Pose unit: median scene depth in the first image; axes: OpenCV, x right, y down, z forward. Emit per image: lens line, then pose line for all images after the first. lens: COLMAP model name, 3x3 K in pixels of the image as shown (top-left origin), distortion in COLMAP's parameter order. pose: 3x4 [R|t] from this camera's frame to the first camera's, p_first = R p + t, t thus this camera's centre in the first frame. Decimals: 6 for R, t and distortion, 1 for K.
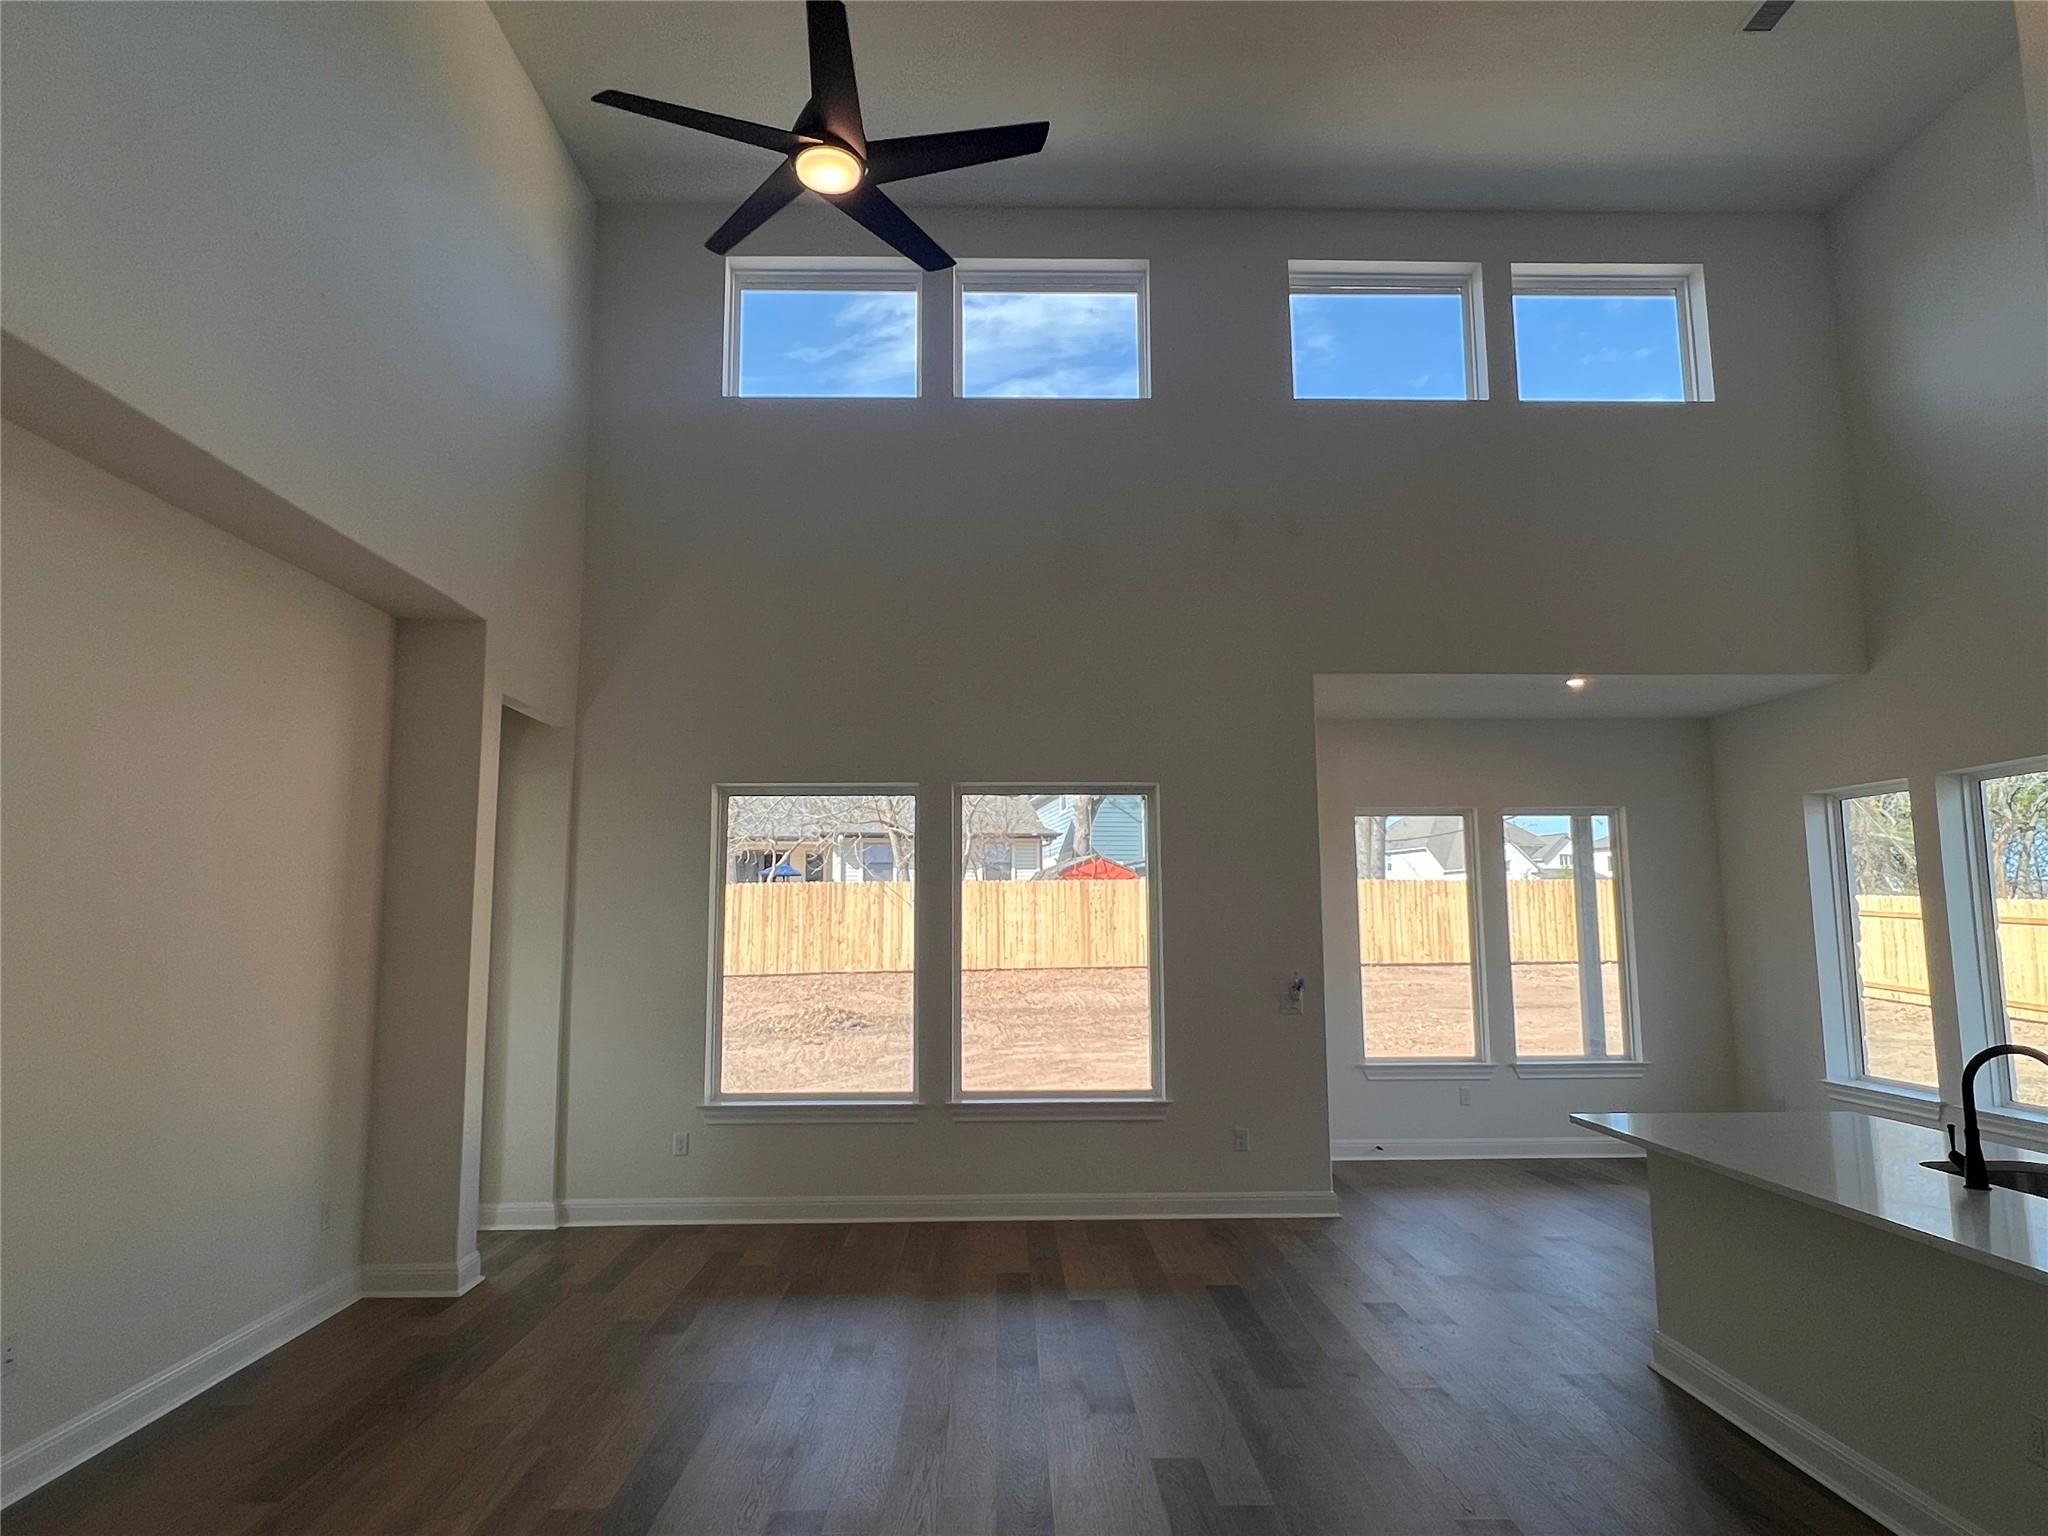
lens RADIAL K [[1236.9, 0, 1028.1], [0, 1236.9, 773.9], [0, 0, 1]] dist [0.005699, 0.000834]
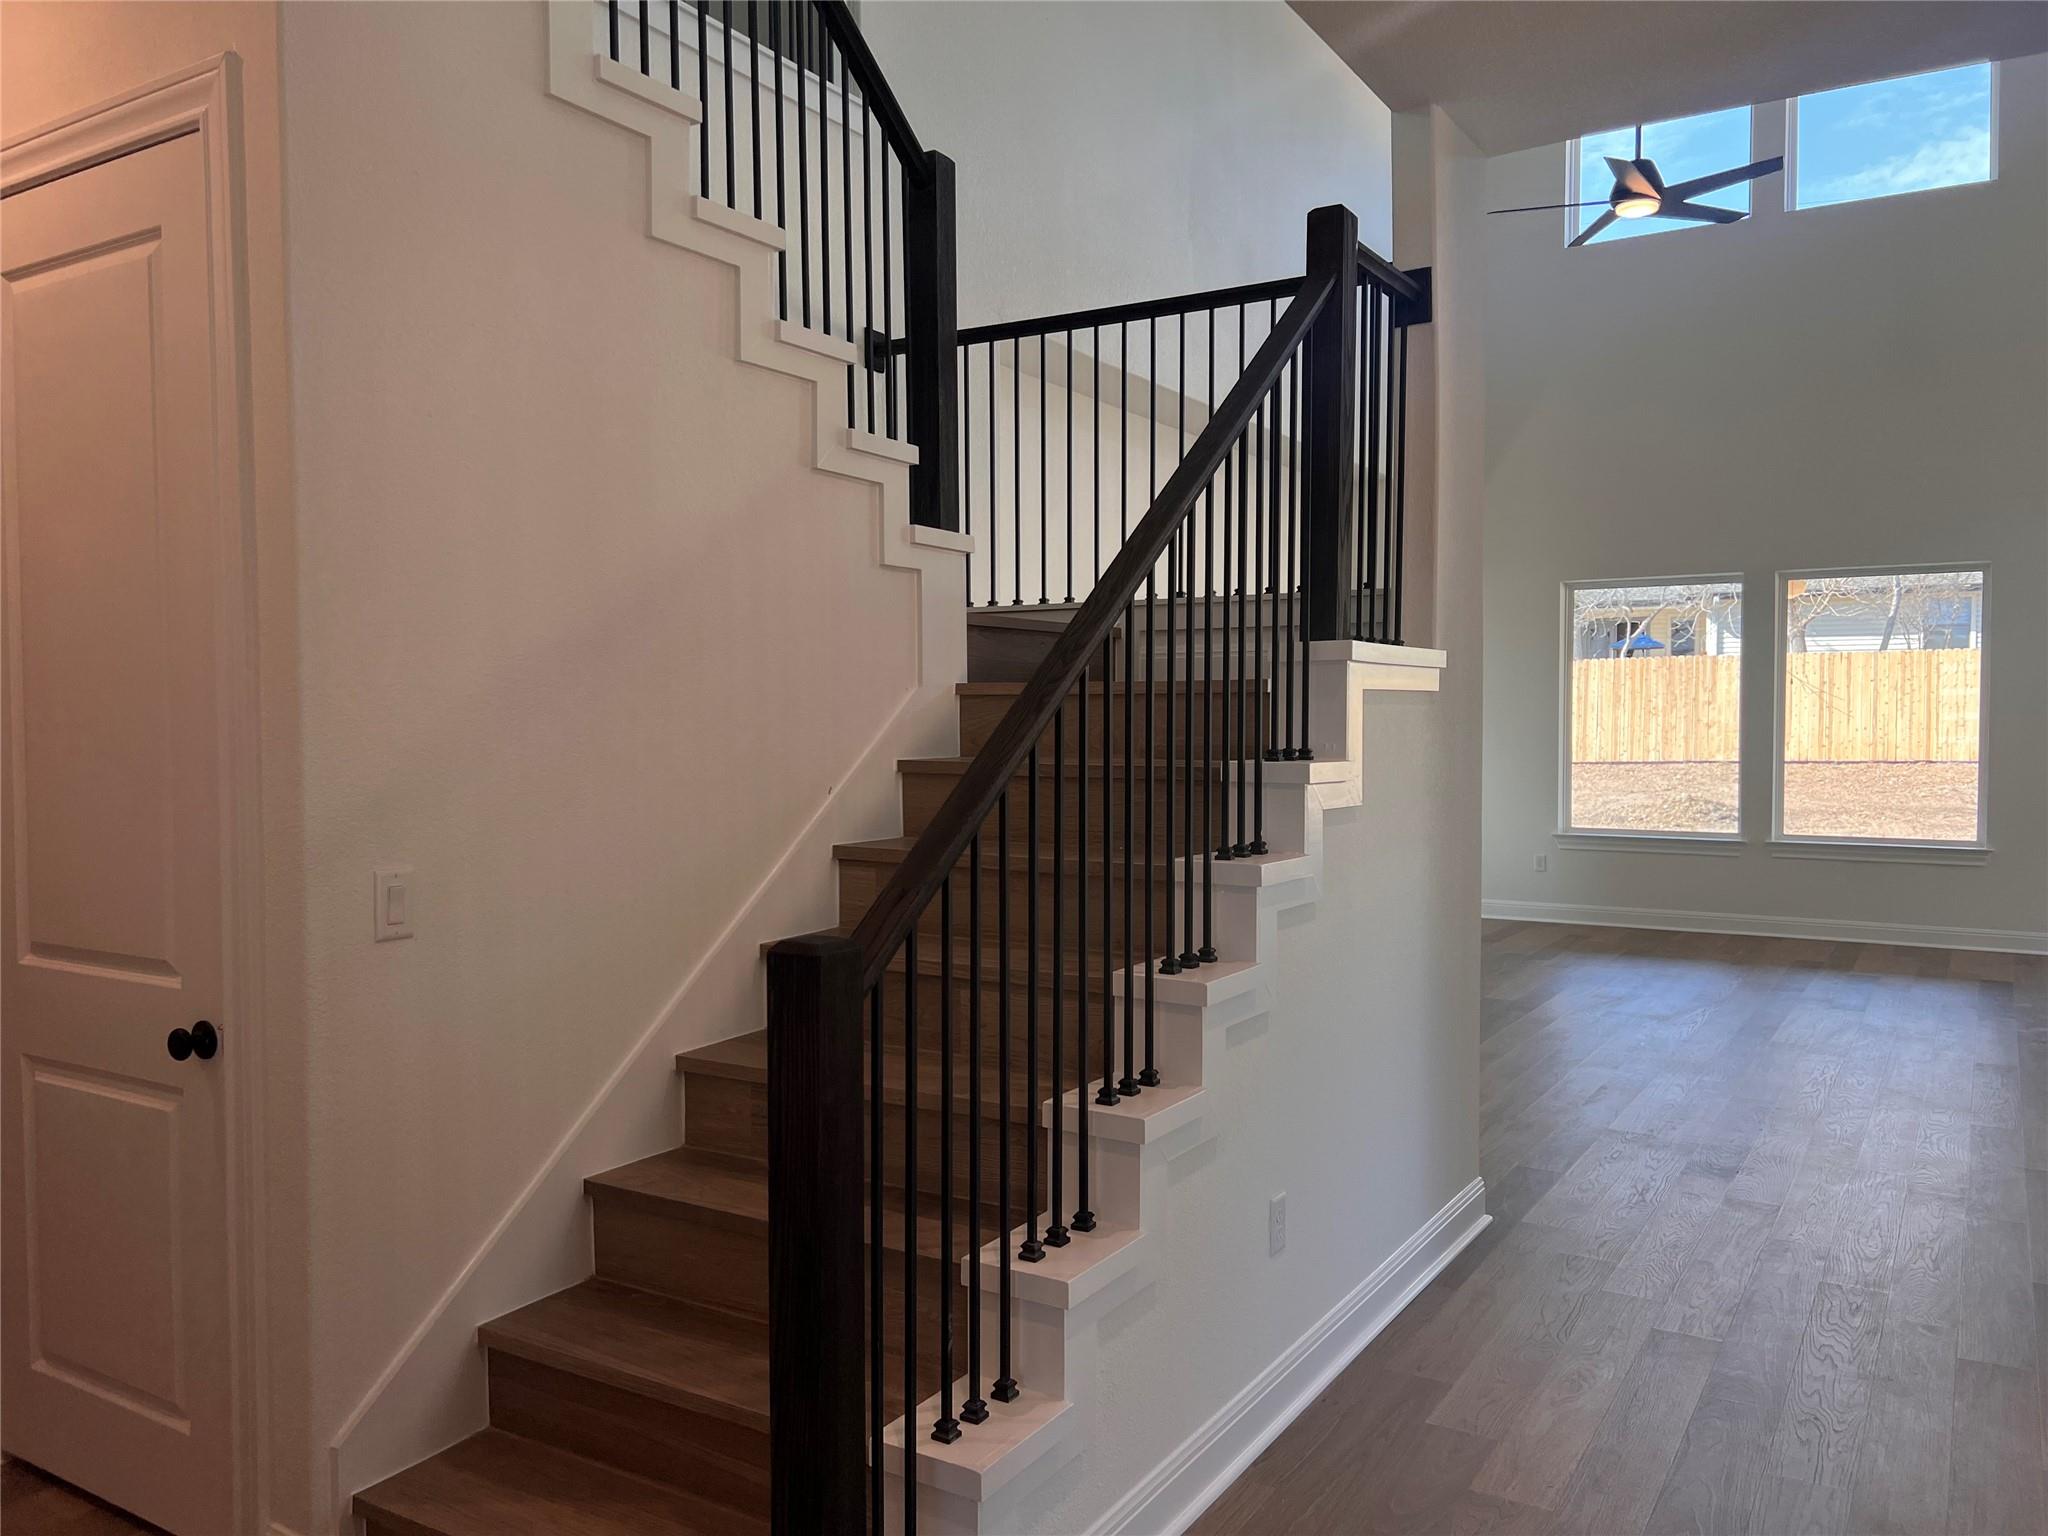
lens RADIAL K [[1547.9, 0, 1027.2], [0, 1547.9, 783.9], [0, 0, 1]] dist [-0.007545, -0.000219]
pose [[0.839246, 0.021762, -0.543316, 0.034390], [0.068942, 0.986876, 0.146020, -0.012717], [0.539363, -0.160004, 0.826732, -0.144787]]
